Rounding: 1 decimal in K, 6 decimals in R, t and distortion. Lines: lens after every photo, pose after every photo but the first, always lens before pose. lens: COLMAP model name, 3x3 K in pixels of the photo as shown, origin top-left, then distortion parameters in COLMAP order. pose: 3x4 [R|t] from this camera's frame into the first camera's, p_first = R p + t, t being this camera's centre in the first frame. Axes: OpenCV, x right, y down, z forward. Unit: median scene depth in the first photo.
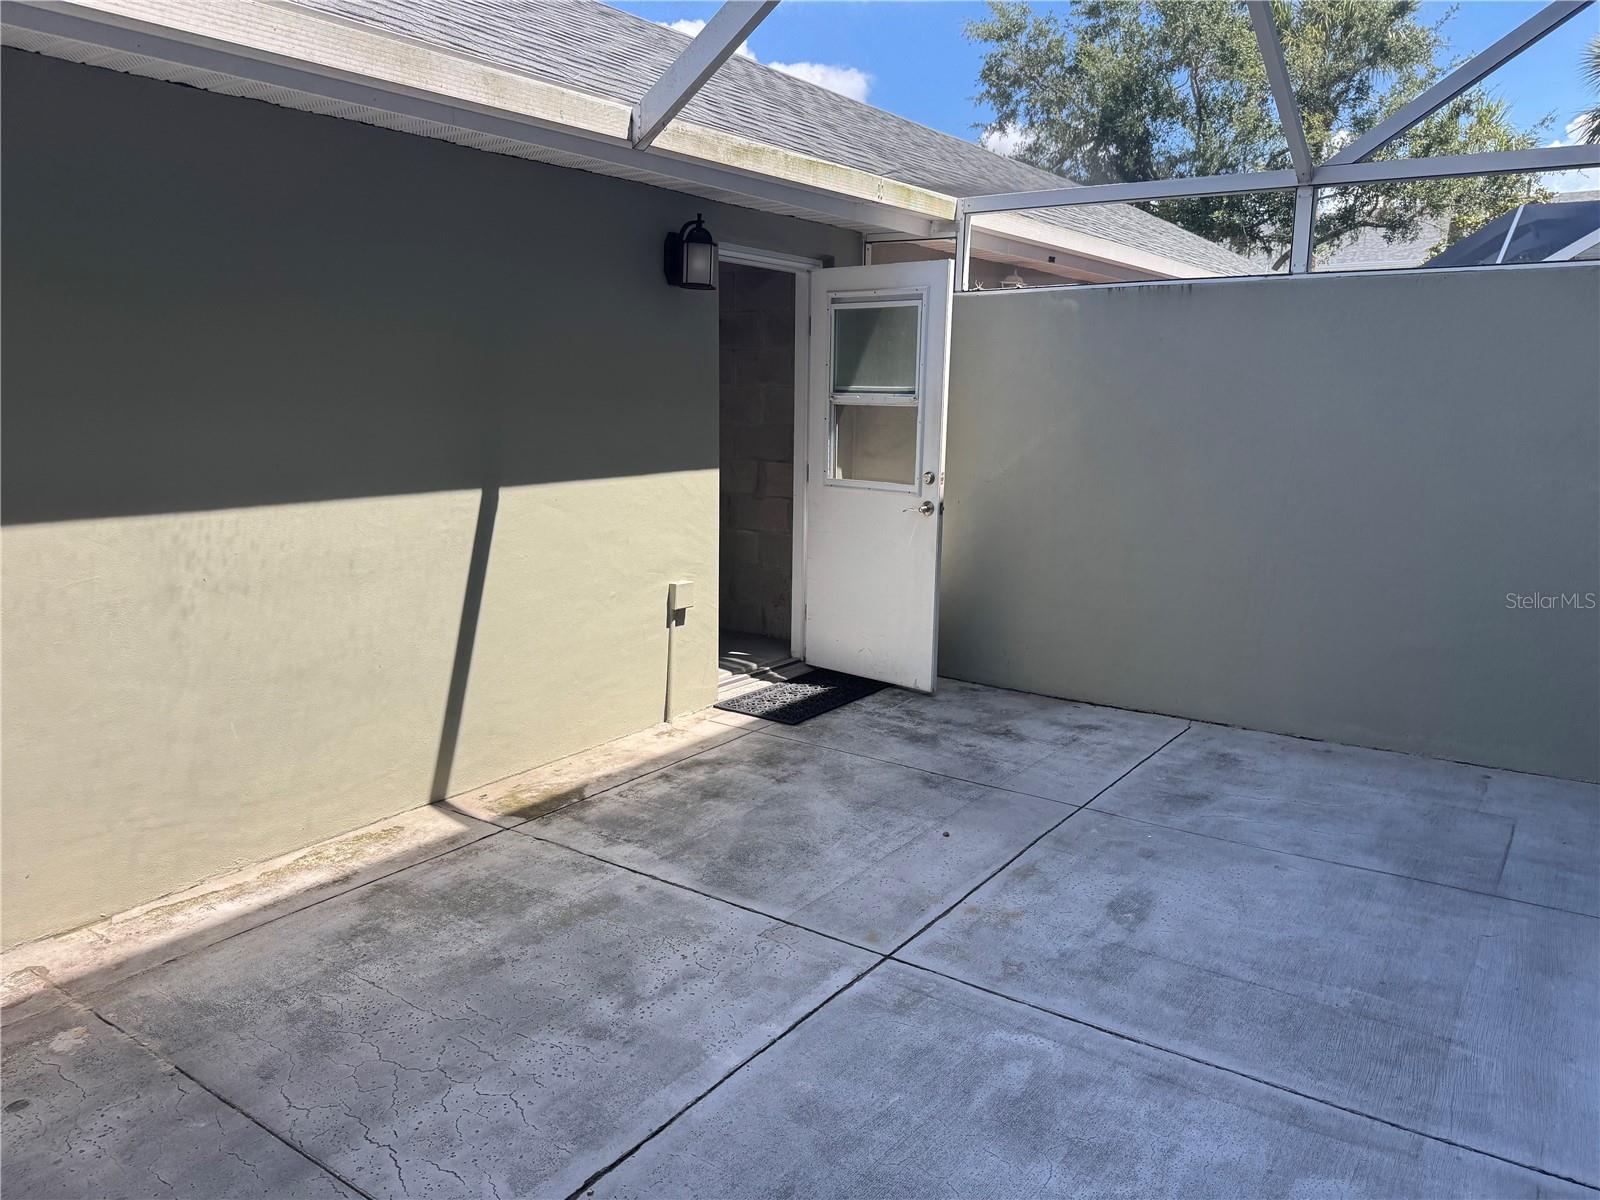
lens RADIAL K [[1110.2, 0, 797.8], [0, 1110.2, 584.7], [0, 0, 1]] dist [0.025595, -0.042977]
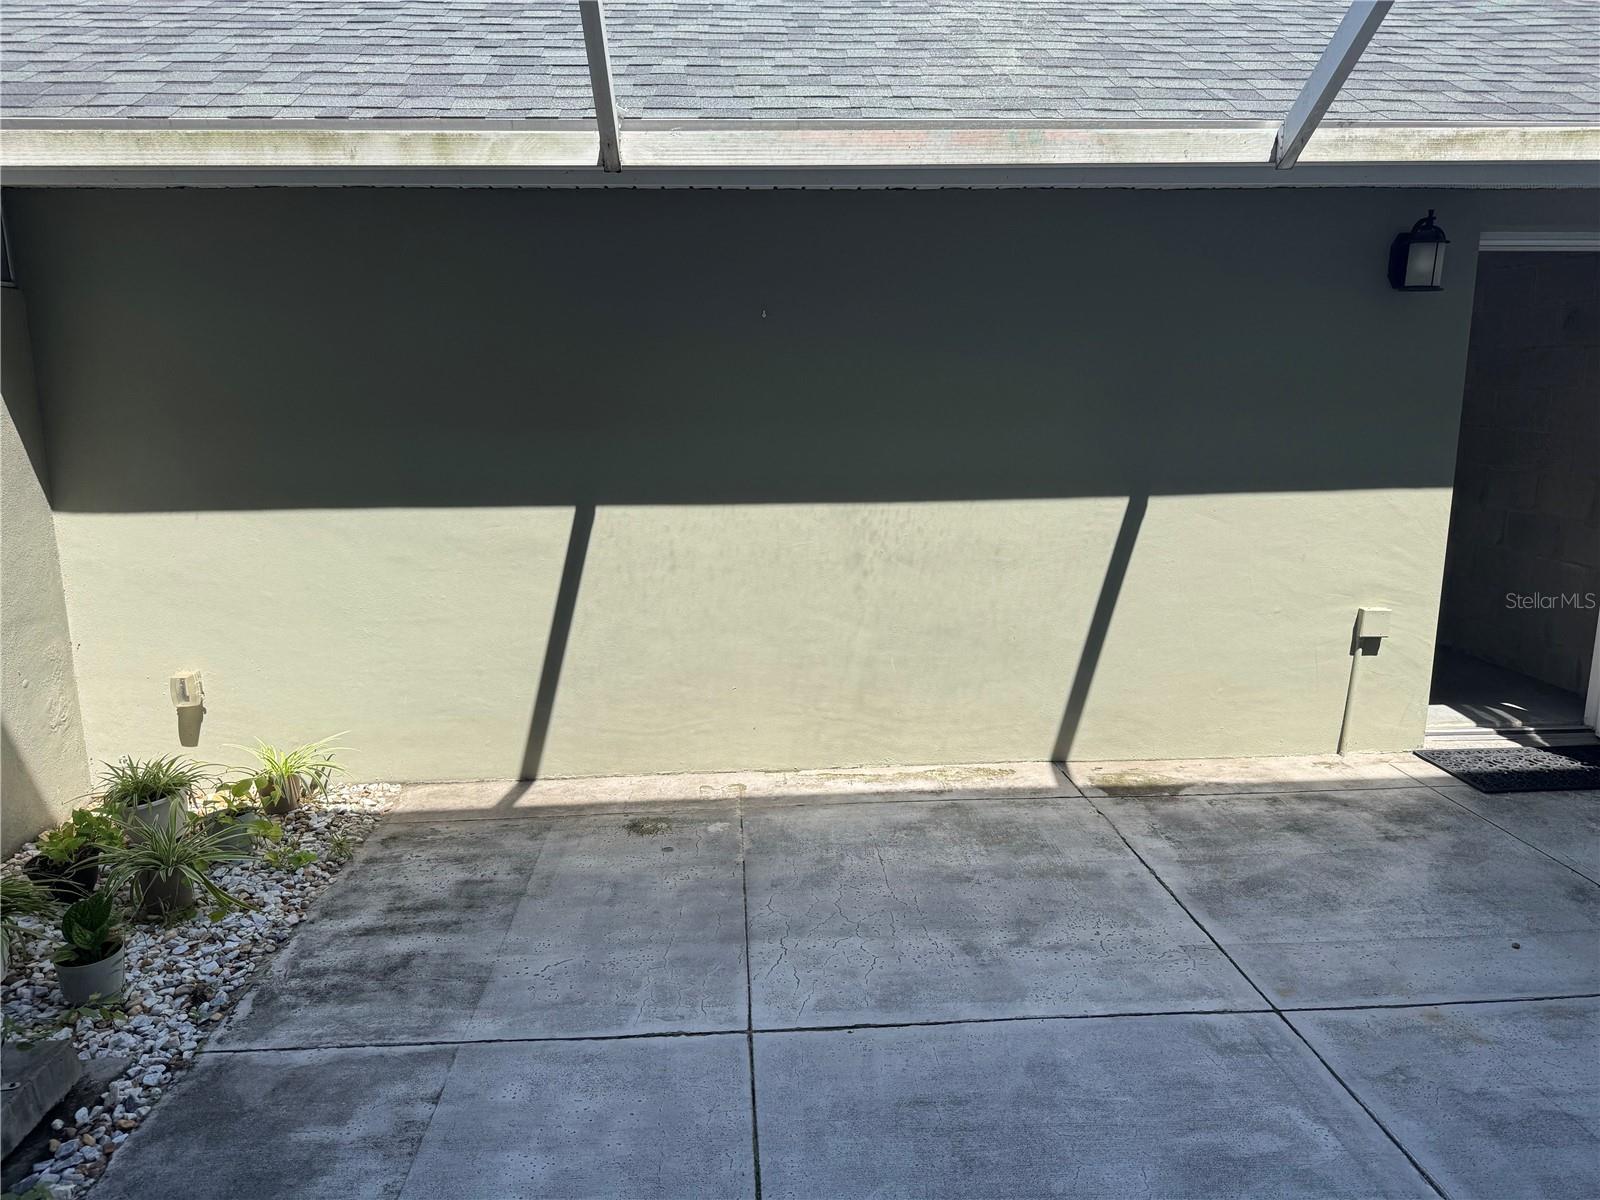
lens RADIAL K [[1110.2, 0, 788.4], [0, 1110.2, 597.8], [0, 0, 1]] dist [0.025595, -0.042977]
pose [[0.615372, 0.133146, -0.776910, 0.433306], [-0.116207, 0.990185, 0.077652, -0.037637], [0.779624, 0.042498, 0.624804, 0.046637]]
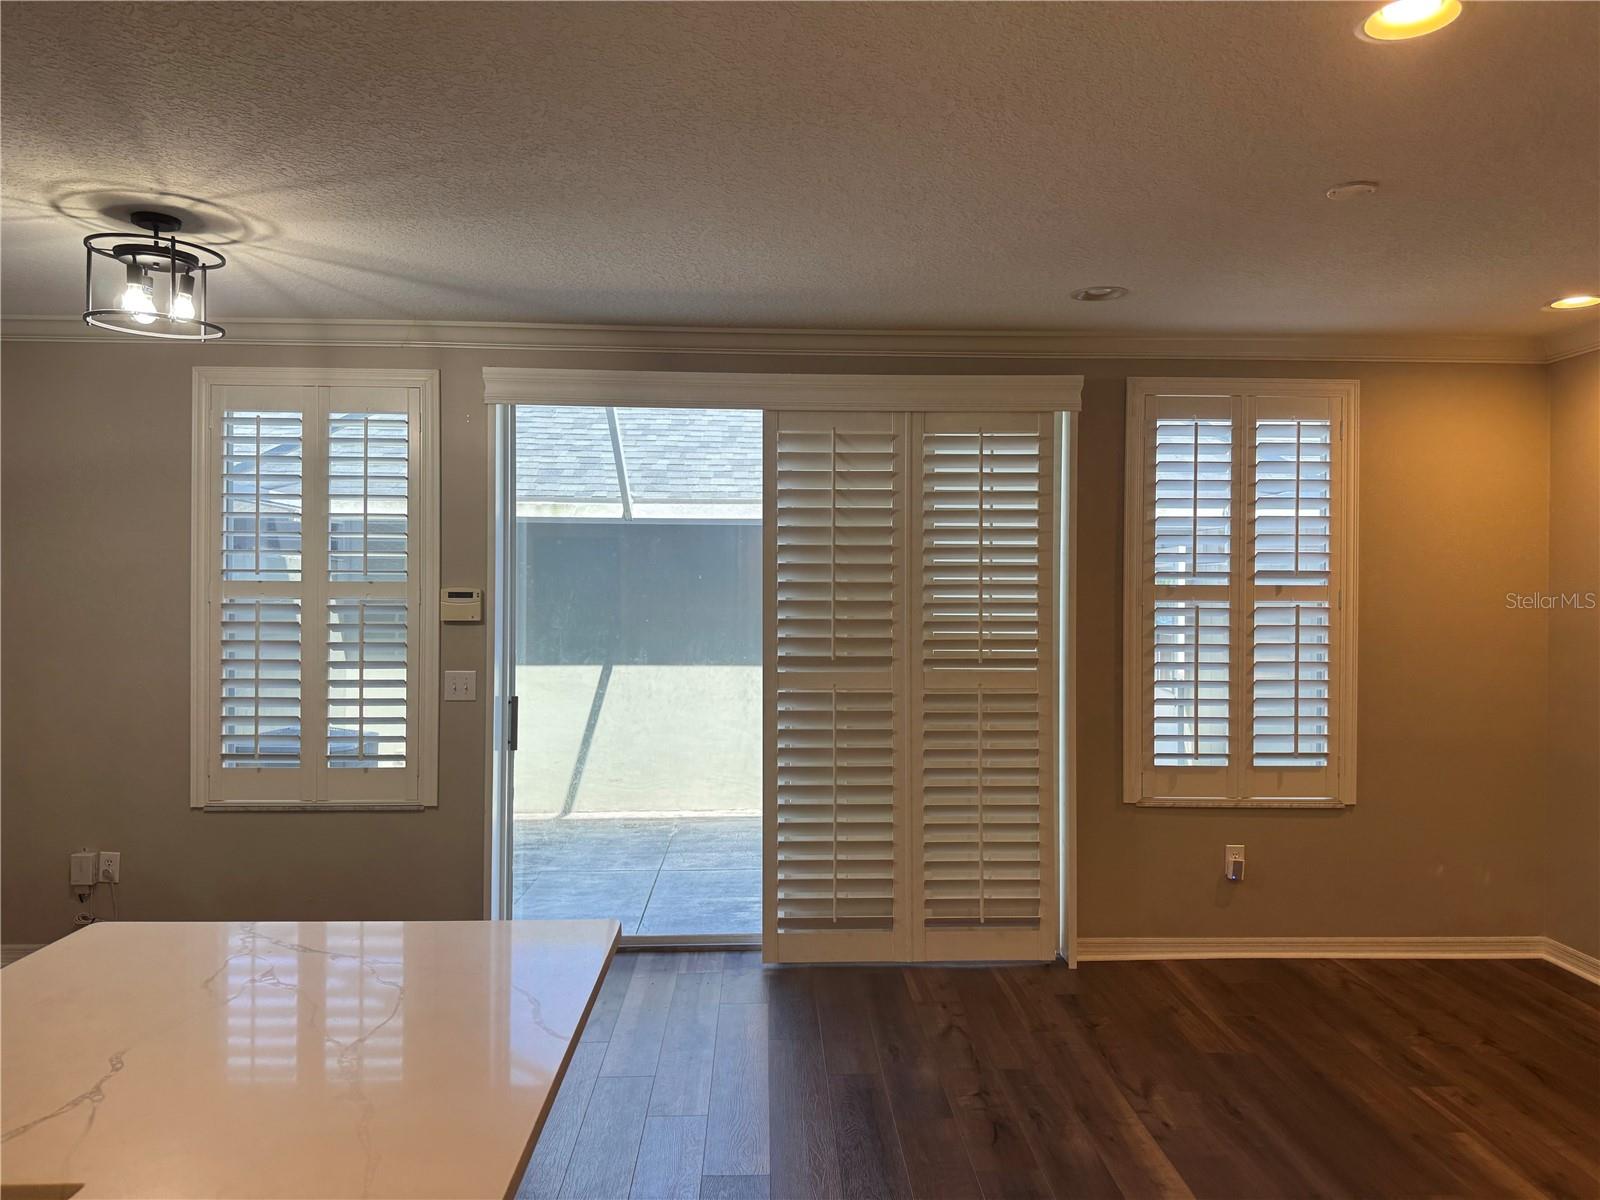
lens RADIAL K [[1110.2, 0, 810.2], [0, 1110.2, 587.4], [0, 0, 1]] dist [0.025595, -0.042977]
pose [[0.608530, -0.016790, -0.793353, 1.569334], [-0.139167, 0.982023, -0.127528, 0.056494], [0.781232, 0.188013, 0.595254, -0.520514]]
